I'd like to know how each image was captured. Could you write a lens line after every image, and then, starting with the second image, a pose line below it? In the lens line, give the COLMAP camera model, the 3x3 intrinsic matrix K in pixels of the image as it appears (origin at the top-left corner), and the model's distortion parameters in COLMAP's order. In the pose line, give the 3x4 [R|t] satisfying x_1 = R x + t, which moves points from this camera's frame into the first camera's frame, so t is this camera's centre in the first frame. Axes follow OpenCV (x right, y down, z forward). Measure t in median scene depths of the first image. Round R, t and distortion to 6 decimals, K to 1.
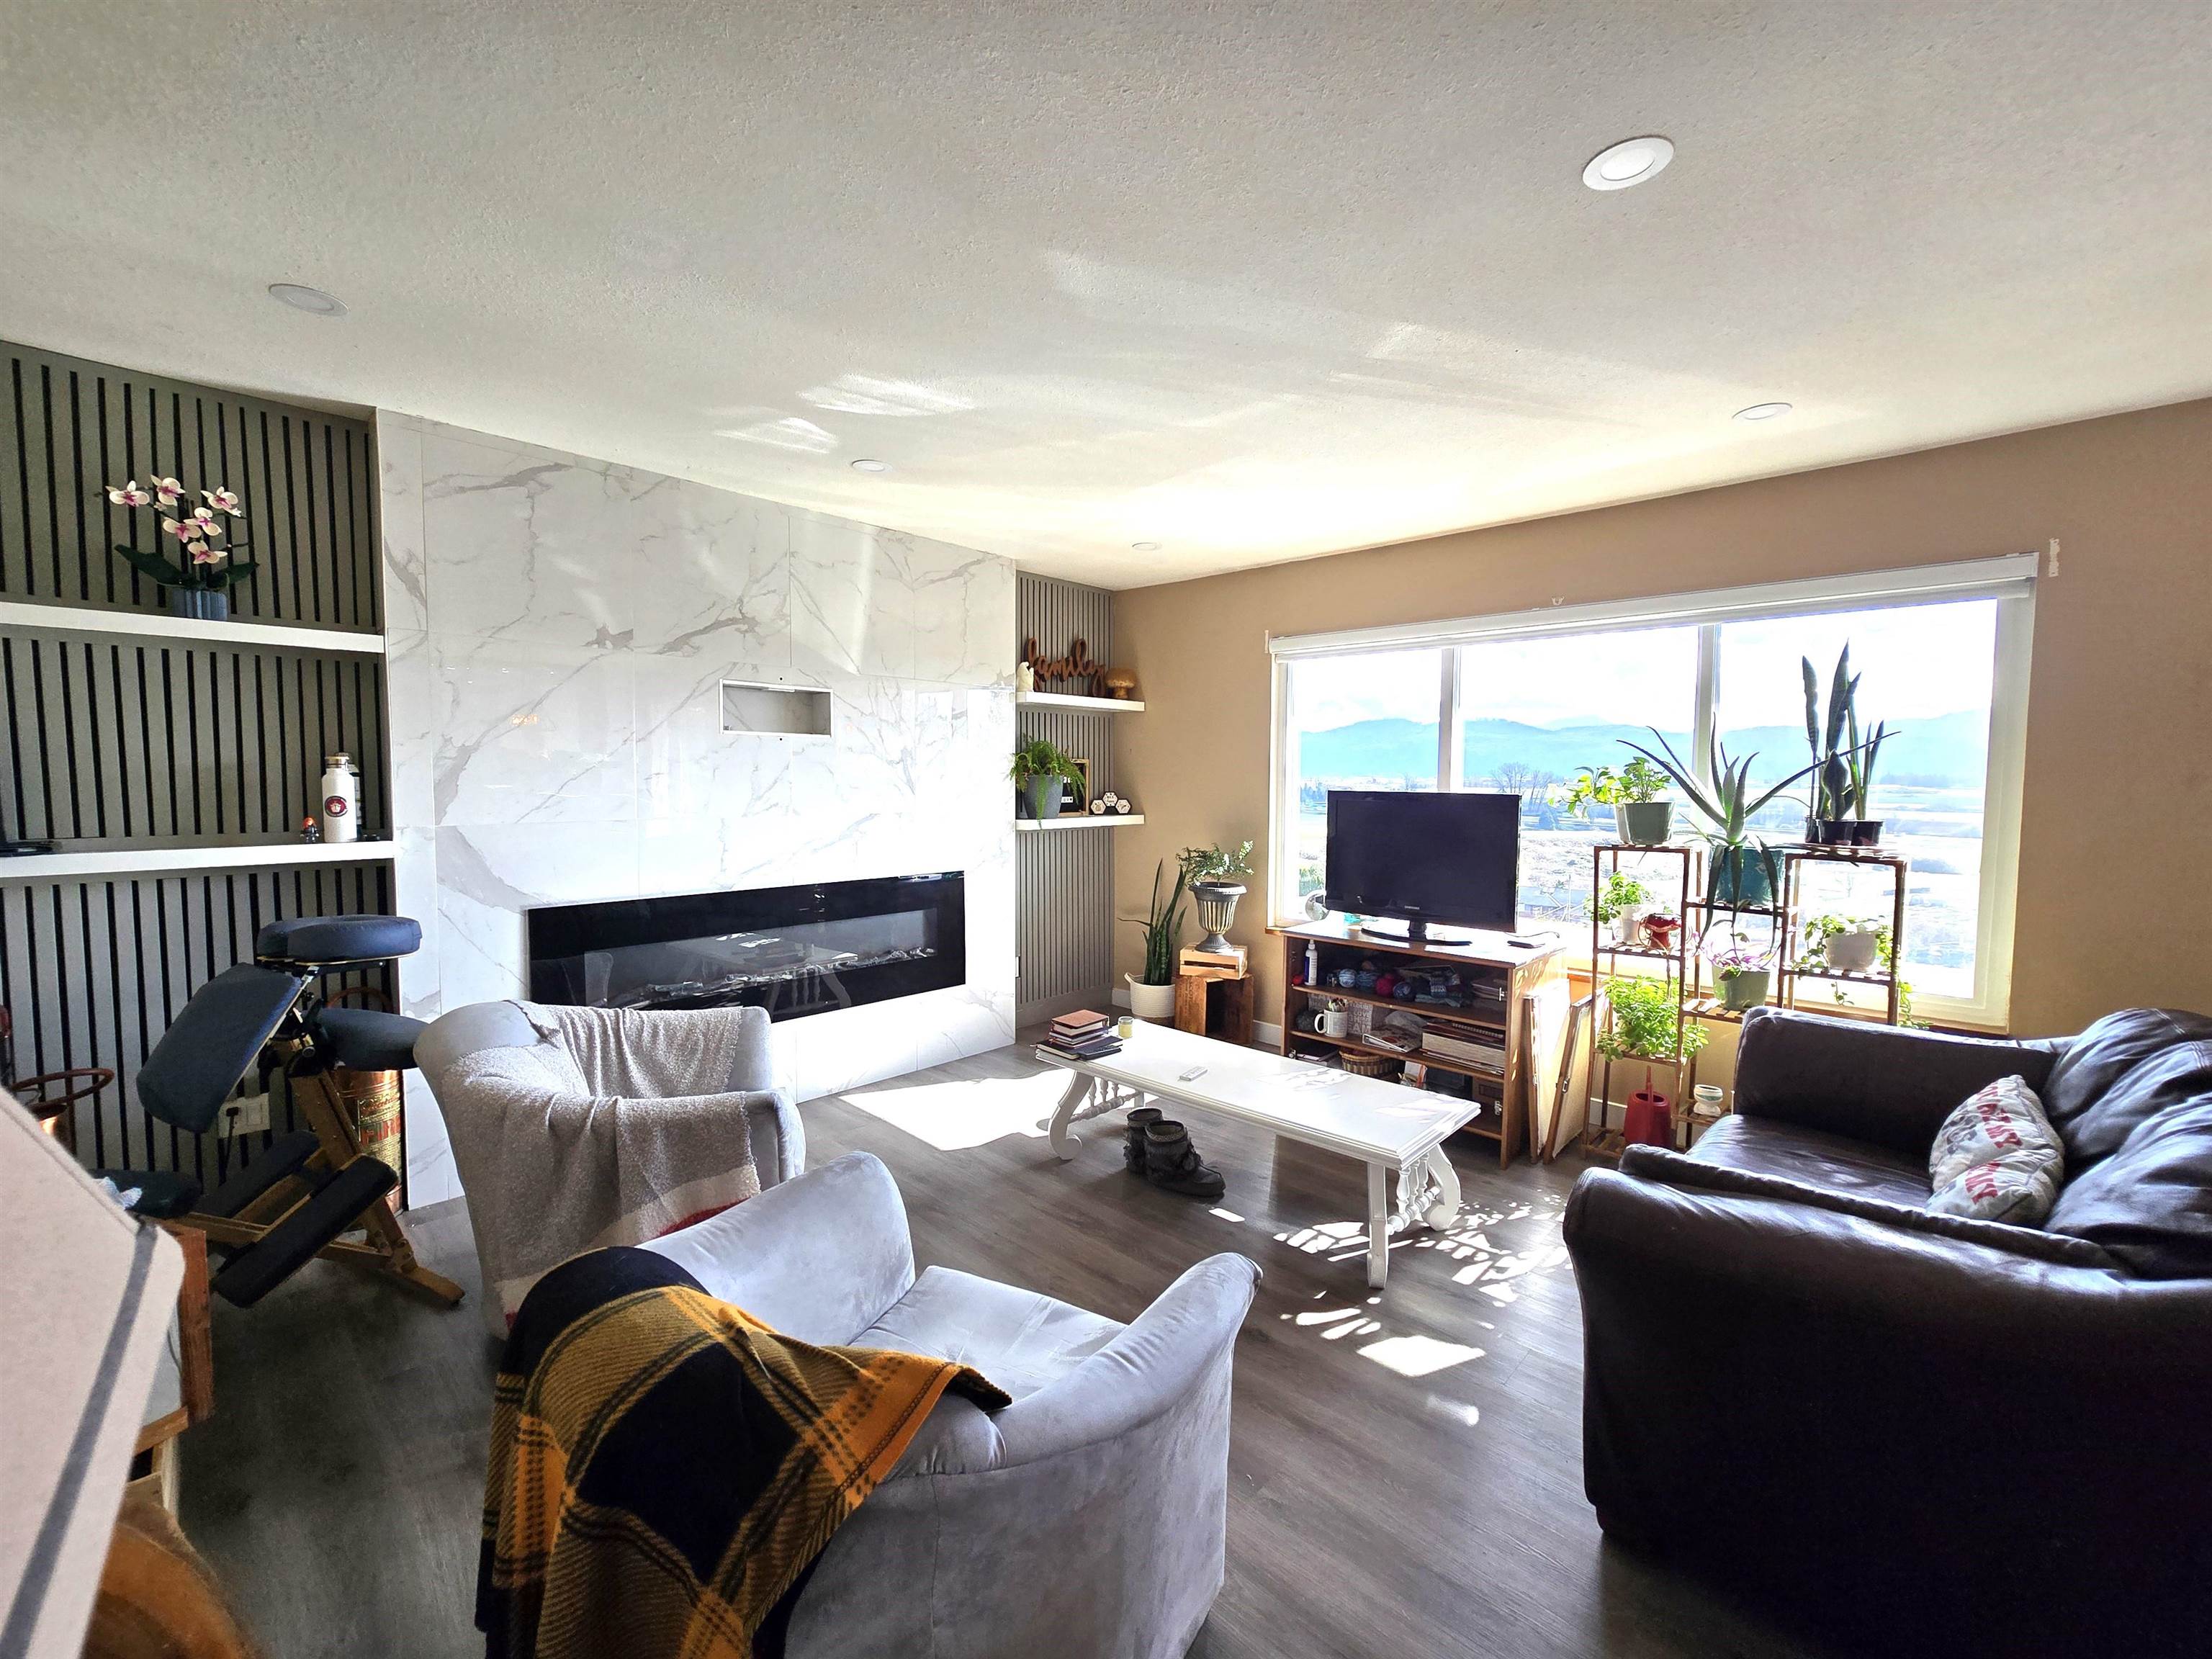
lens RADIAL K [[896.0, 0, 1097.8], [0, 896.0, 829.5], [0, 0, 1]] dist [-0.001992, 0.000589]
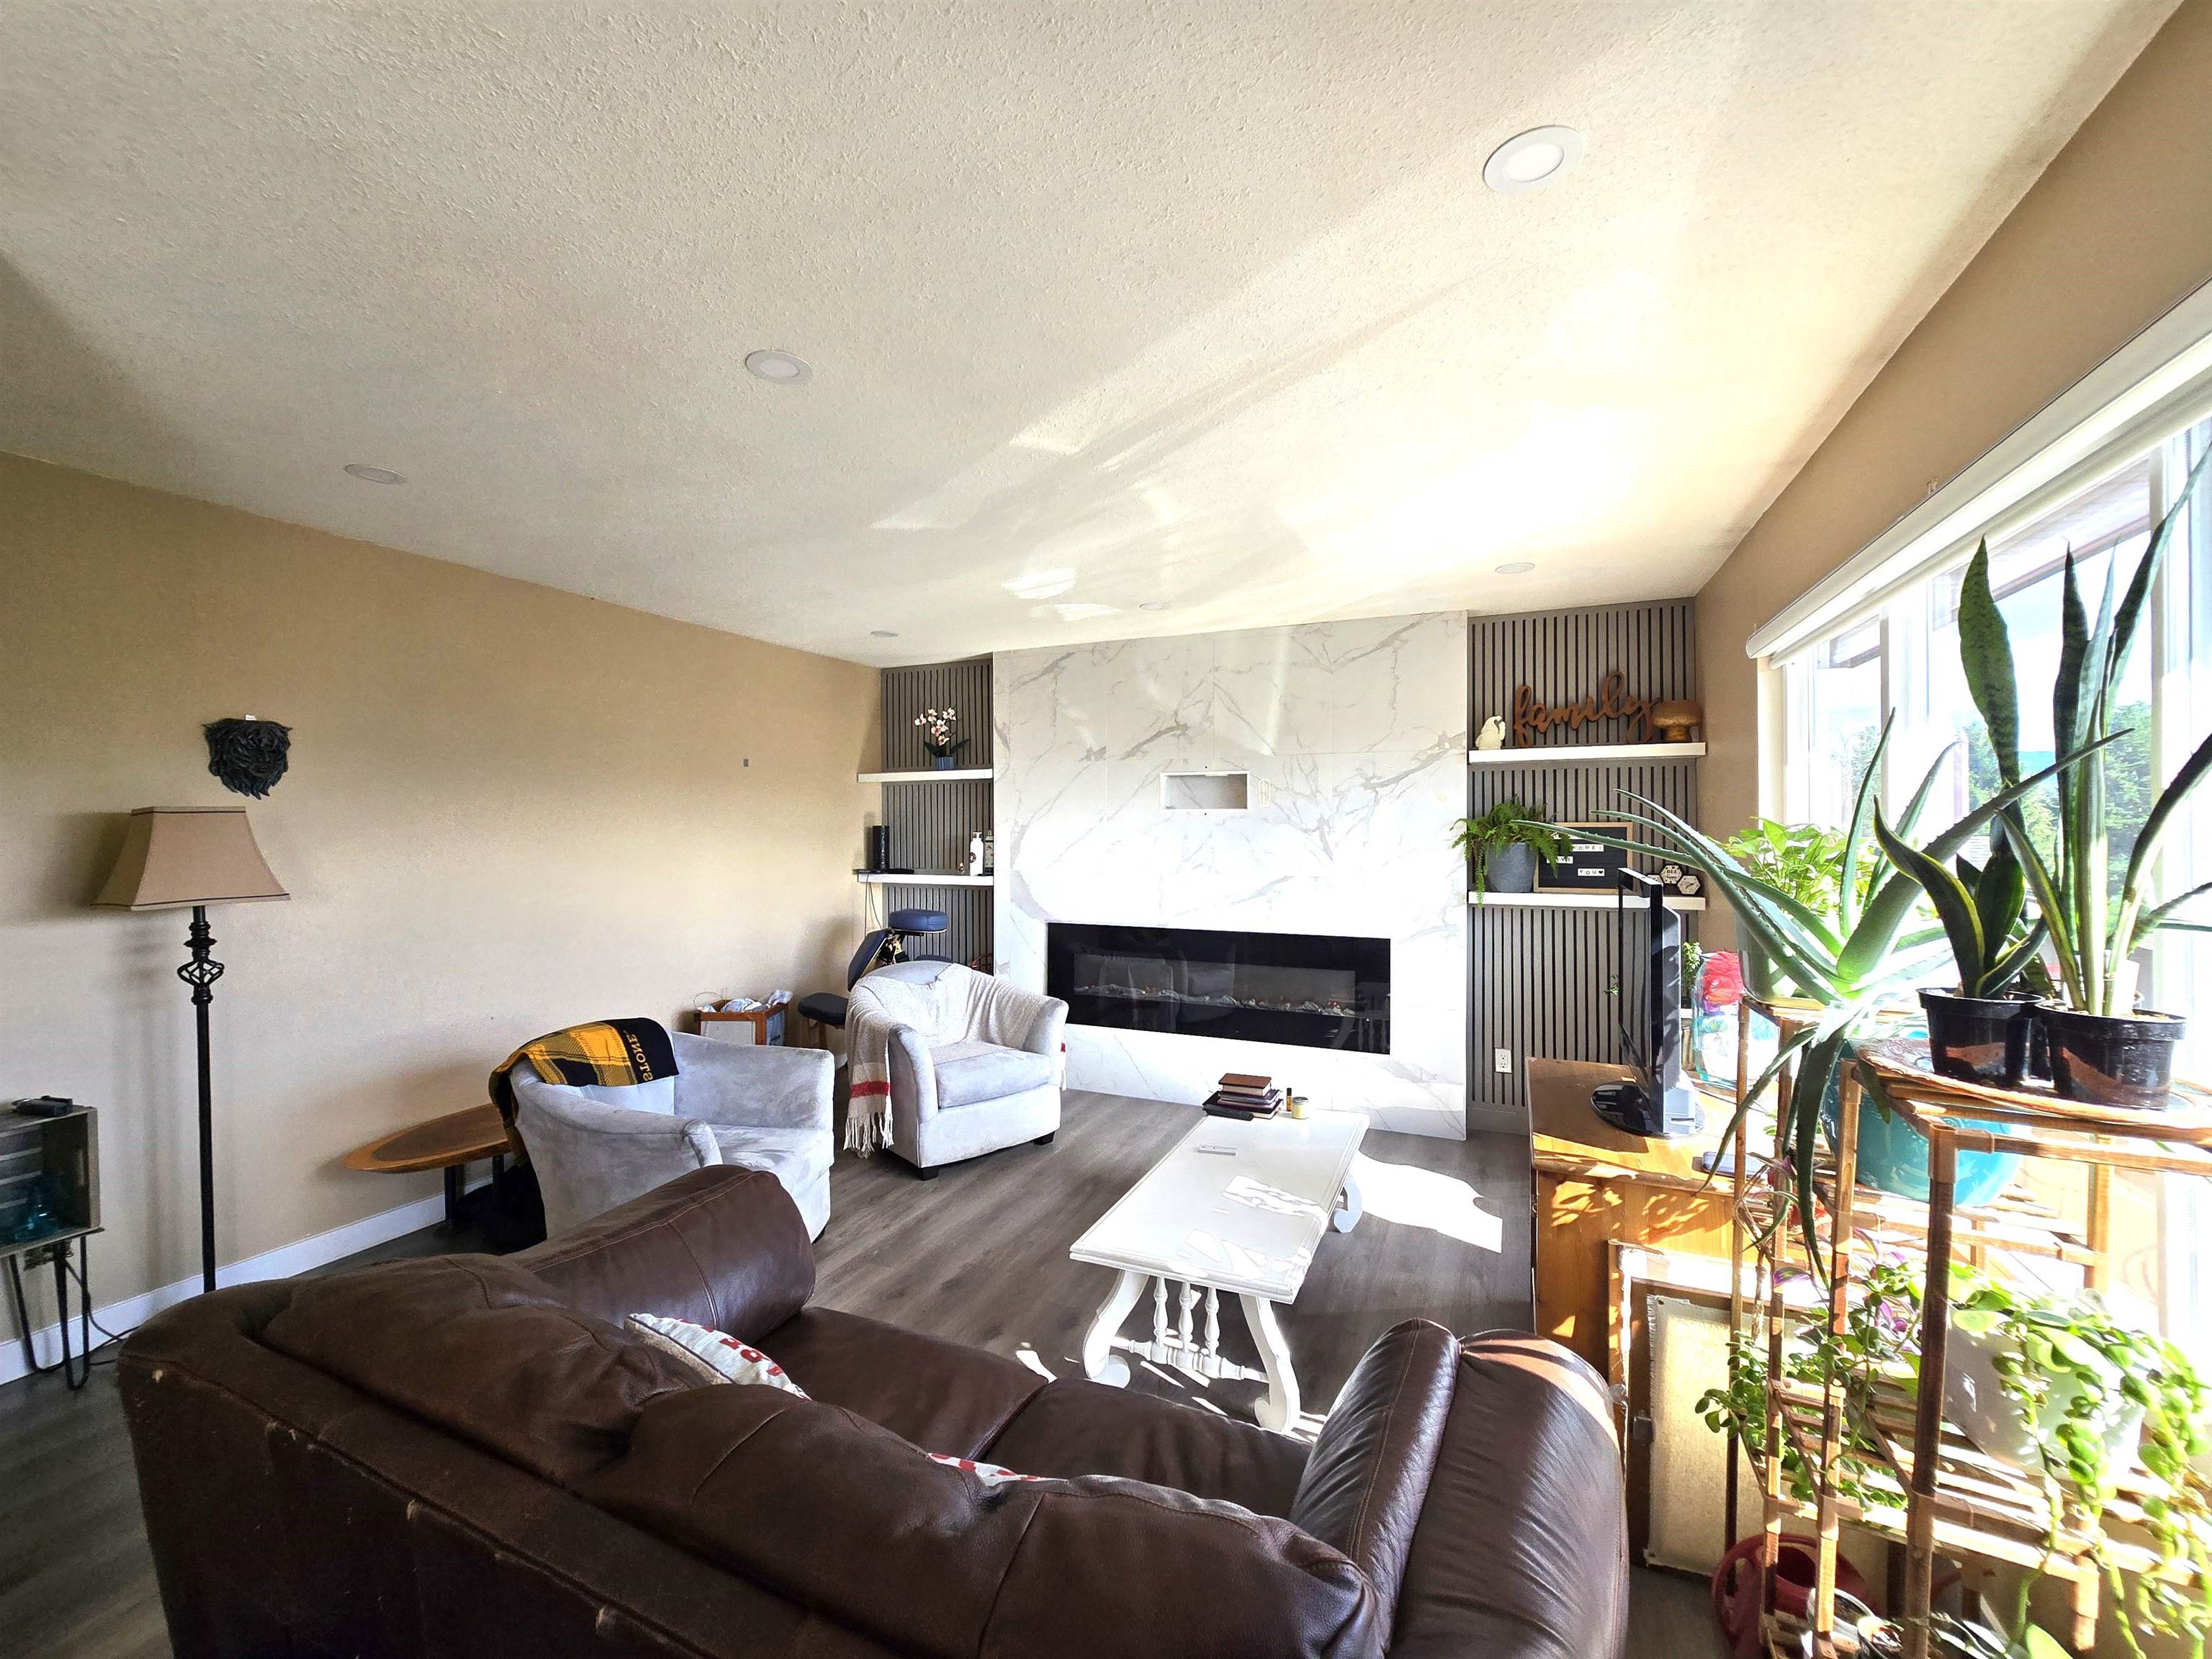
lens RADIAL K [[896.0, 0, 1109.5], [0, 896.0, 832.7], [0, 0, 1]] dist [-0.001992, 0.000589]
pose [[0.347043, -0.002600, -0.937846, 0.929385], [-0.054882, 0.998226, -0.023076, -0.042918], [0.936242, 0.059479, 0.346285, 0.498533]]
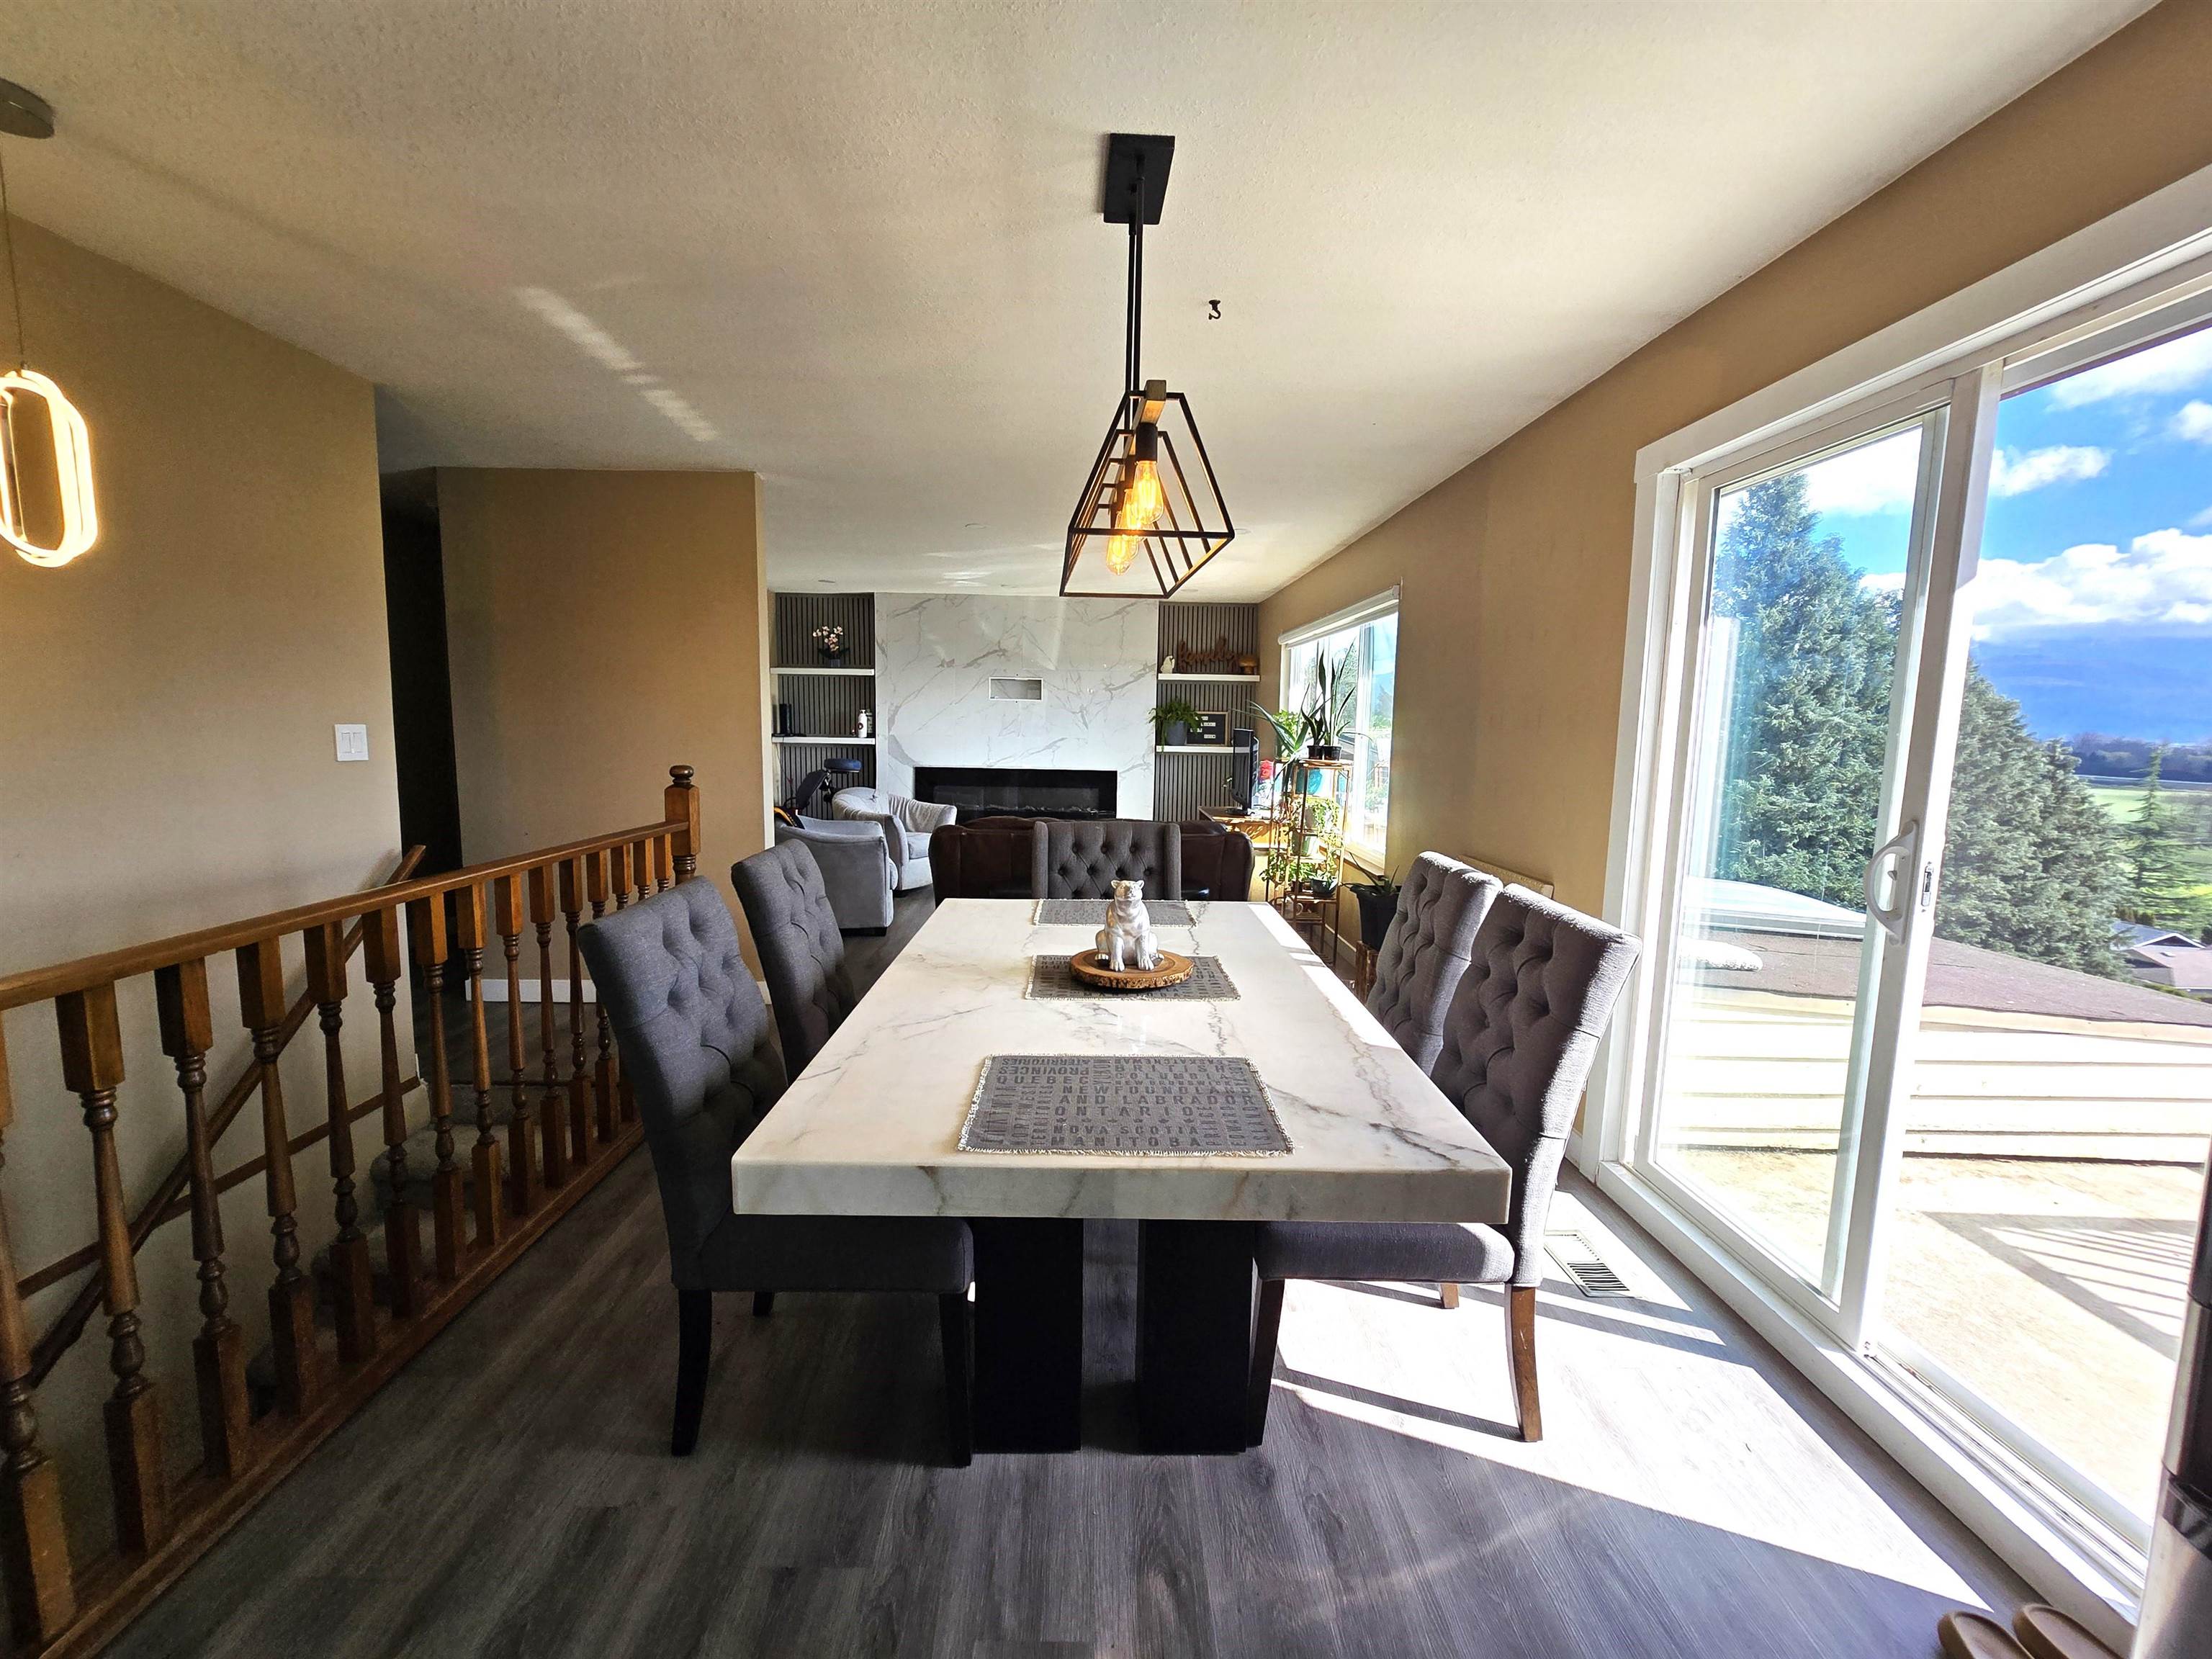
lens RADIAL K [[896.0, 0, 1101.2], [0, 896.0, 827.4], [0, 0, 1]] dist [-0.001992, 0.000589]
pose [[0.711879, 0.090564, -0.696439, 1.598463], [-0.057966, 0.995844, 0.070247, 0.047257], [0.699906, -0.009638, 0.714170, -0.519070]]
